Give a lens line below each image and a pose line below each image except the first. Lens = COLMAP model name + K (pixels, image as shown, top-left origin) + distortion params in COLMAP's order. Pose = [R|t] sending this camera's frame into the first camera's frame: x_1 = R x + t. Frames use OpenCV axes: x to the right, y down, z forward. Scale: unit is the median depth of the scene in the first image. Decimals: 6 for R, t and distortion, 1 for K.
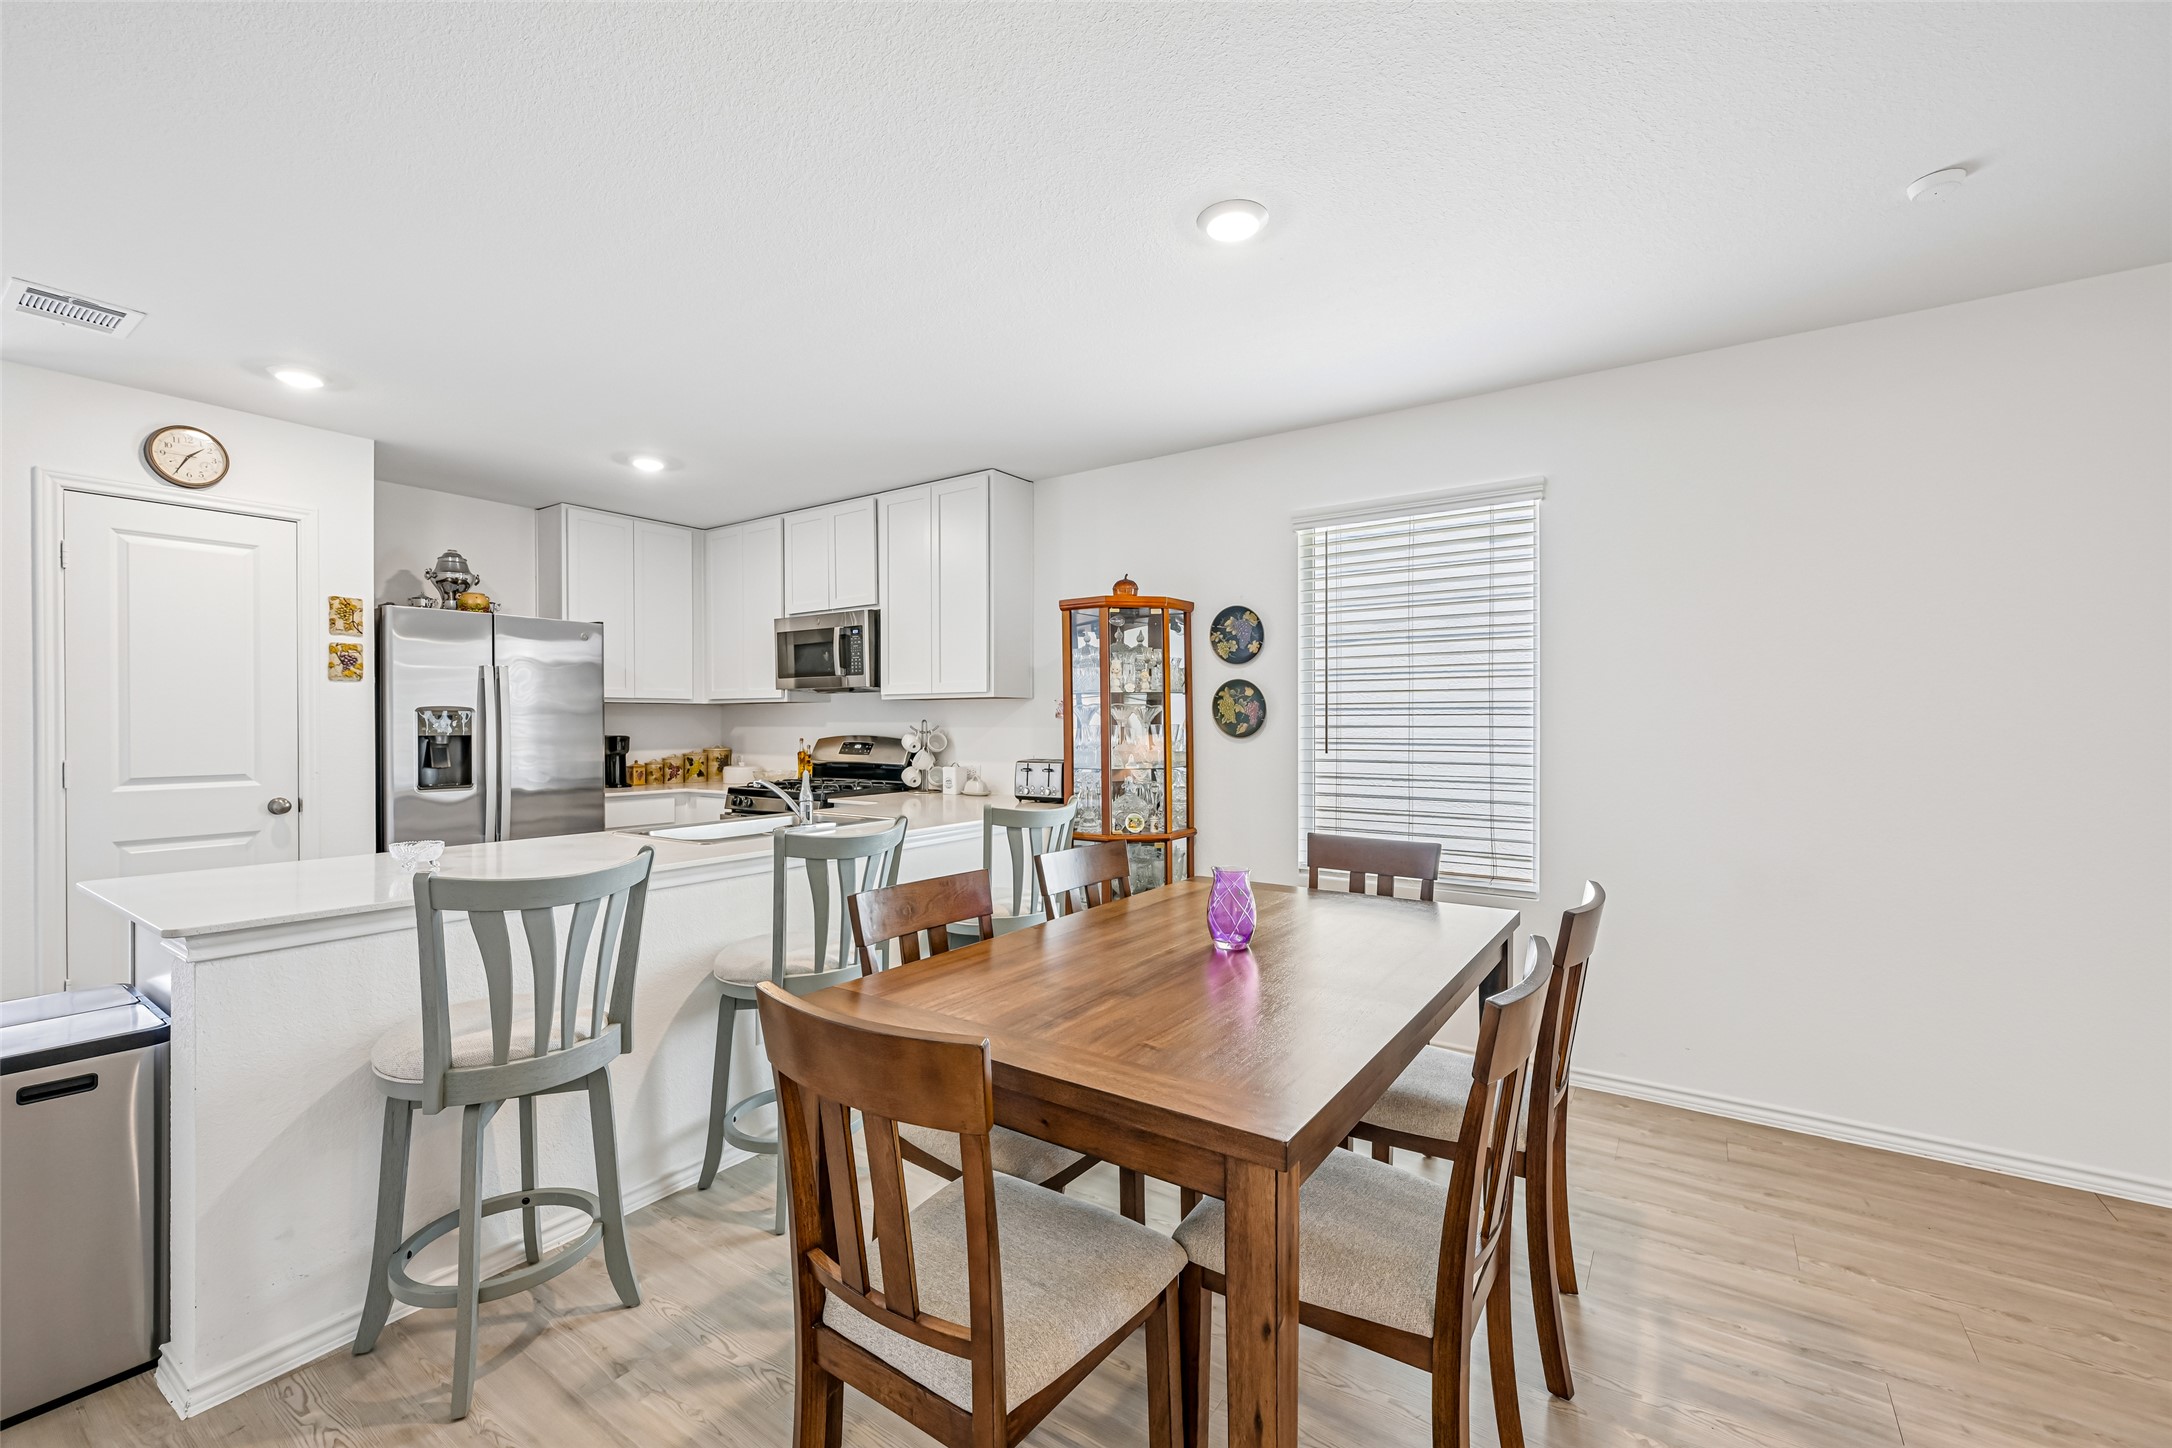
lens RADIAL K [[903.9, 0, 1090.8], [0, 903.9, 725.0], [0, 0, 1]] dist [0.006386, -0.001590]
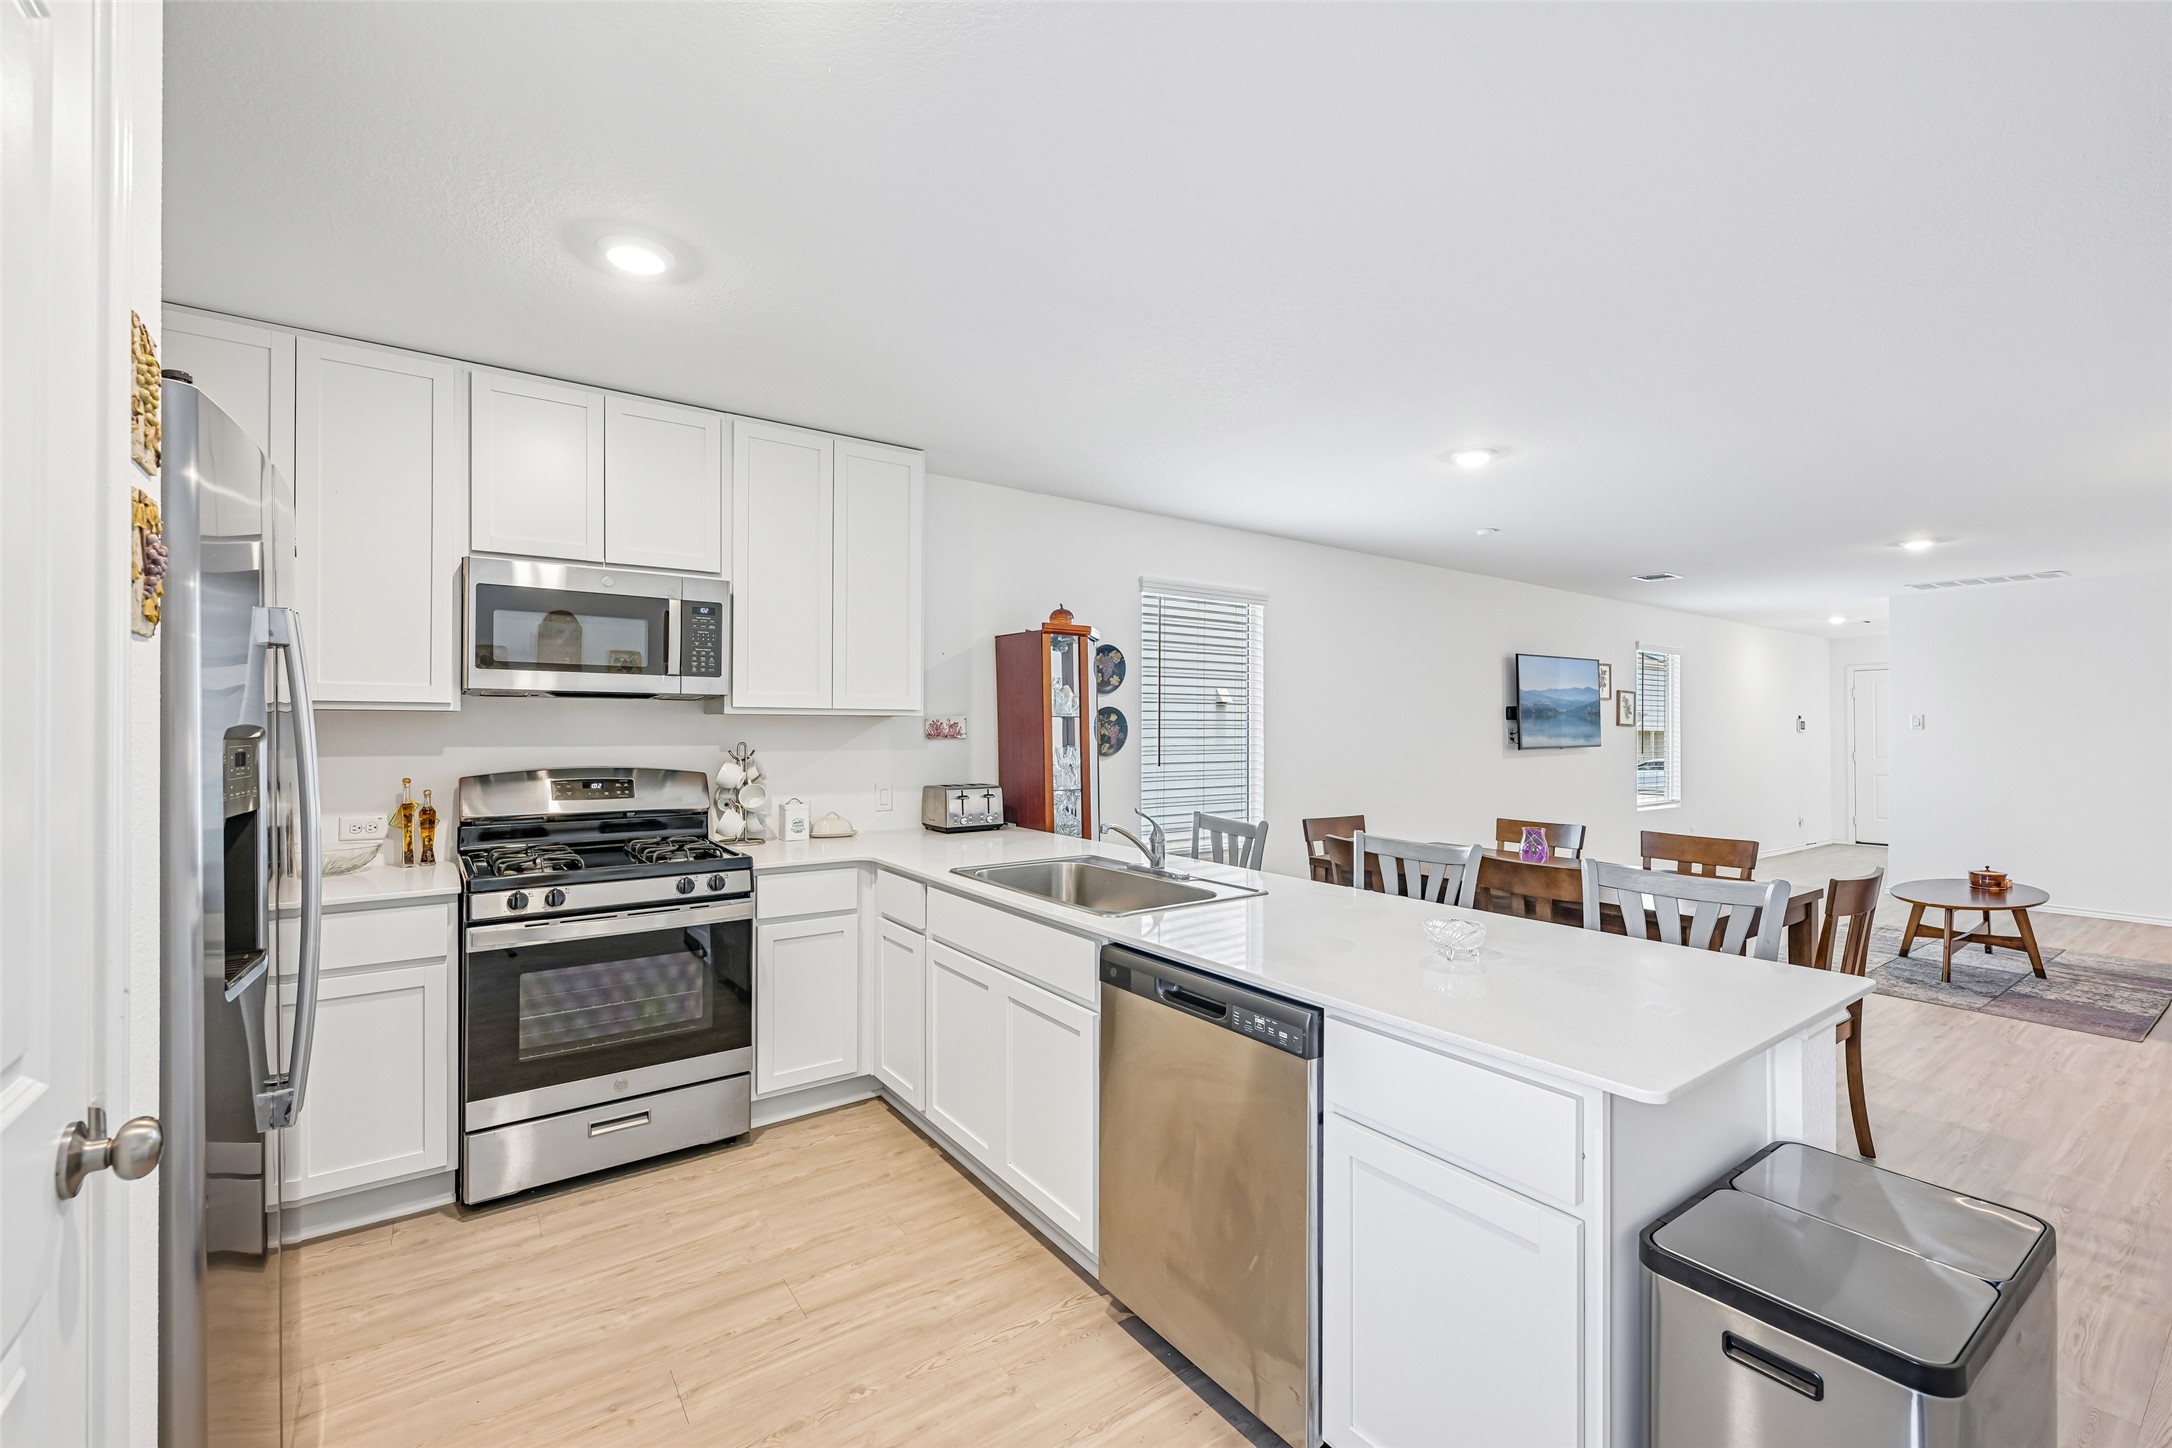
lens RADIAL K [[903.9, 0, 1087.7], [0, 903.9, 709.4], [0, 0, 1]] dist [0.006386, -0.001590]
pose [[0.342692, 0.023636, 0.939150, -0.901225], [-0.000154, 0.999685, -0.025103, -0.016137], [-0.939448, 0.008458, 0.342588, 0.586820]]
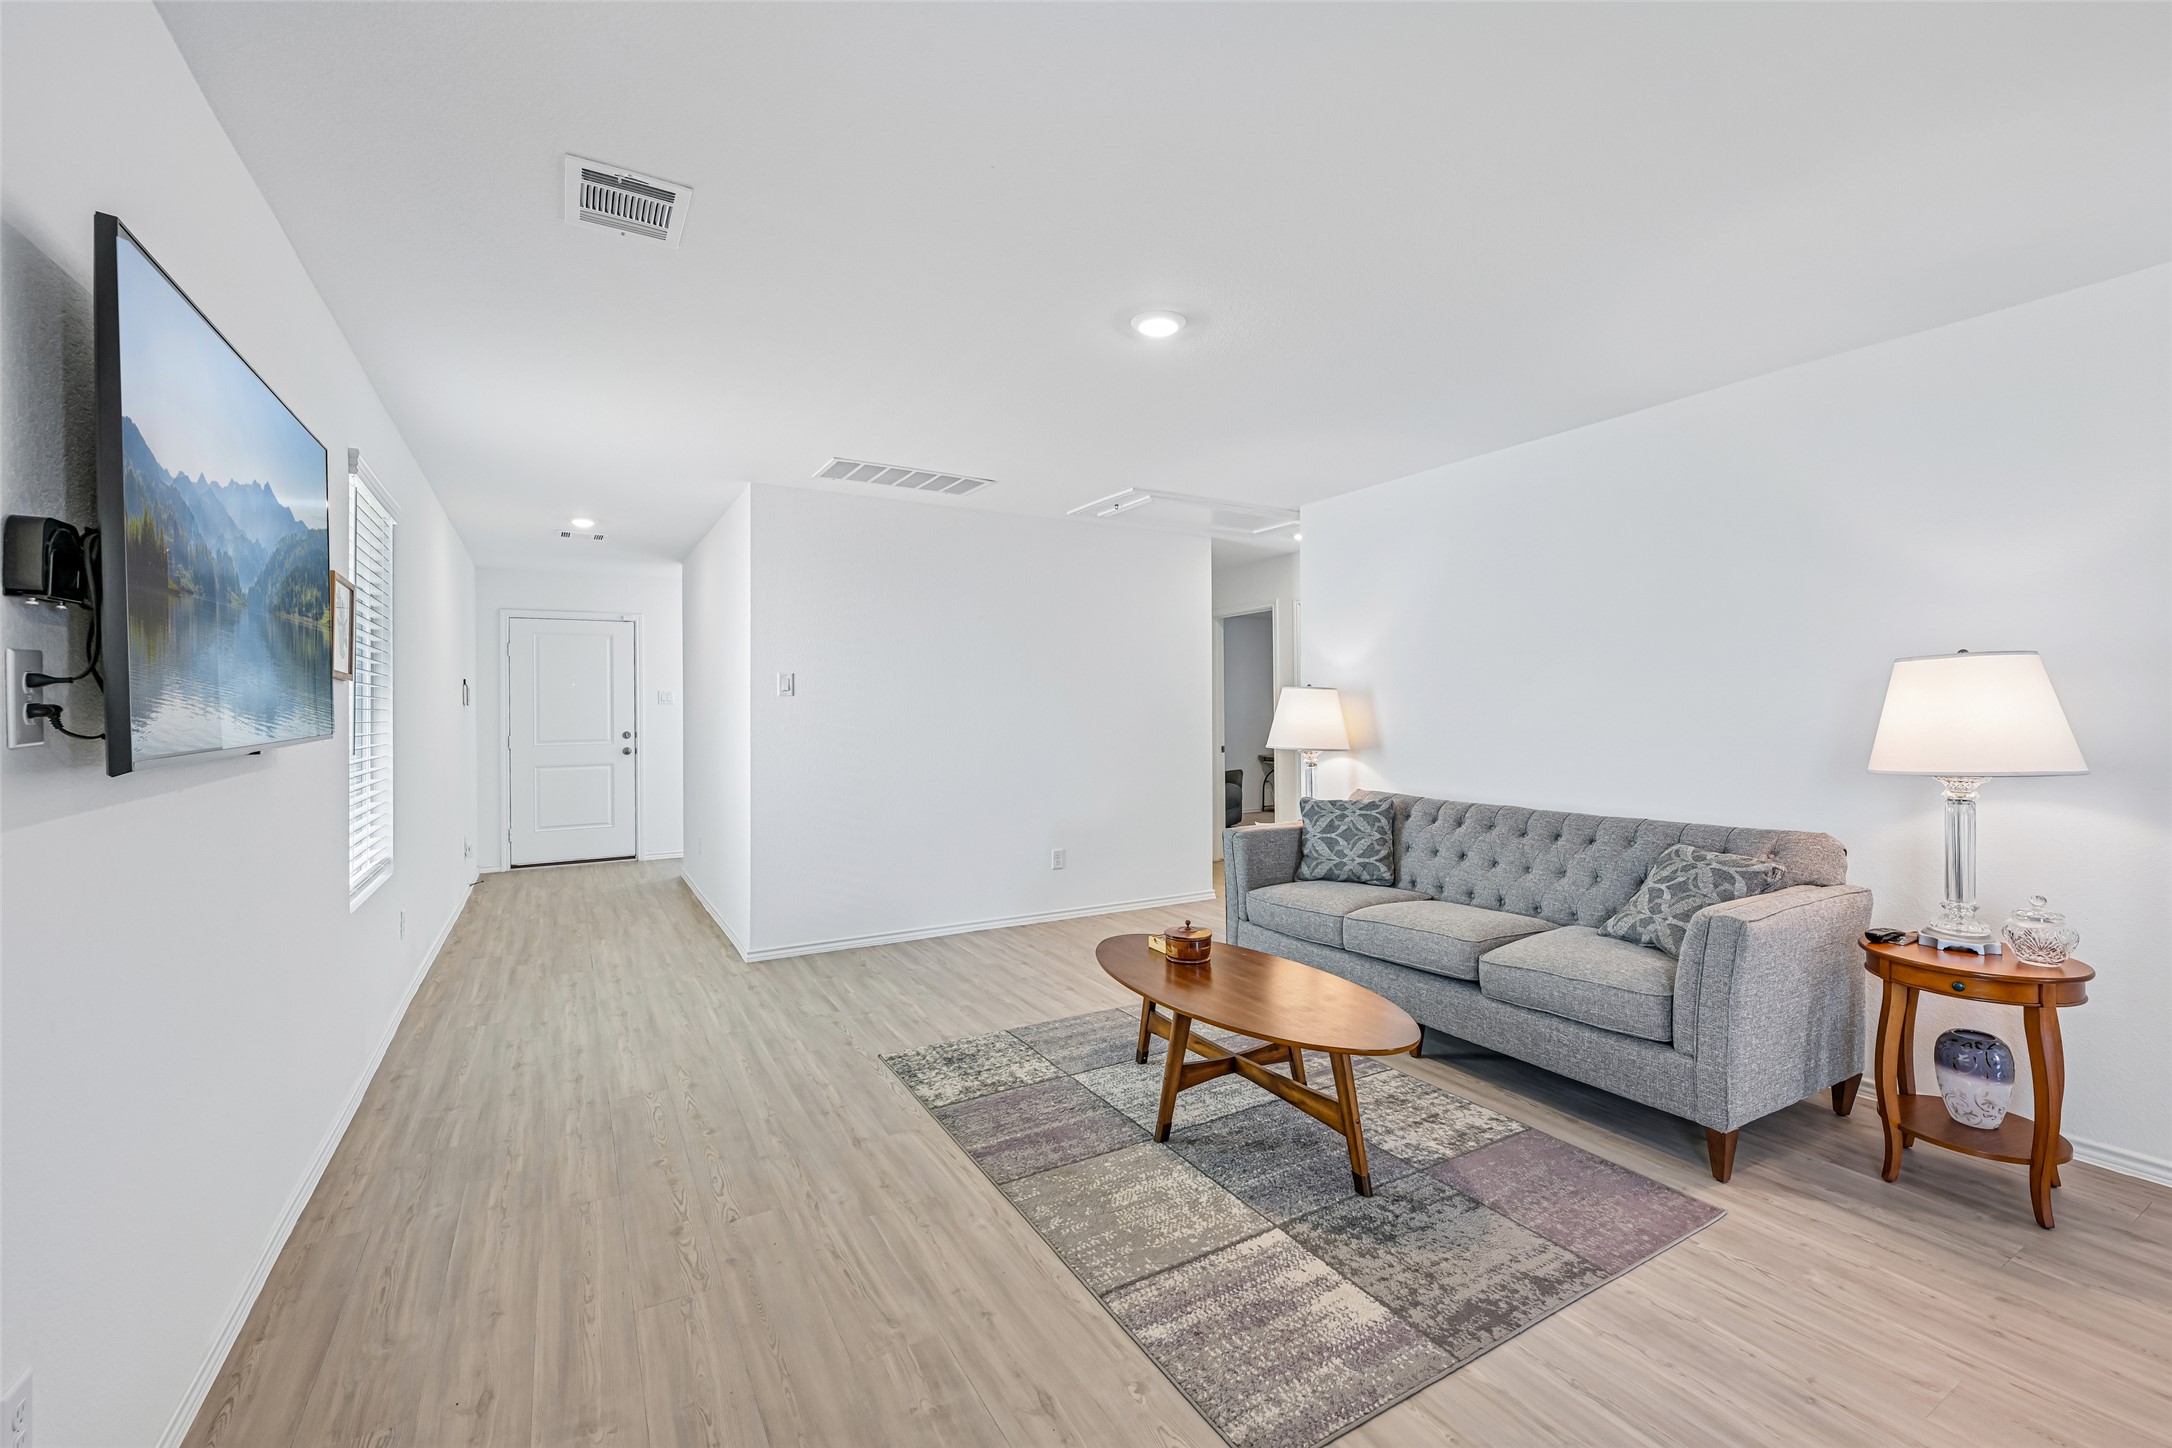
lens RADIAL K [[903.9, 0, 1106.5], [0, 903.9, 717.1], [0, 0, 1]] dist [0.006386, -0.001590]
pose [[-0.909076, 0.001742, 0.416628, 0.508098], [0.004538, 0.999973, 0.005721, -0.001363], [-0.416607, 0.007092, -0.909059, 0.541897]]
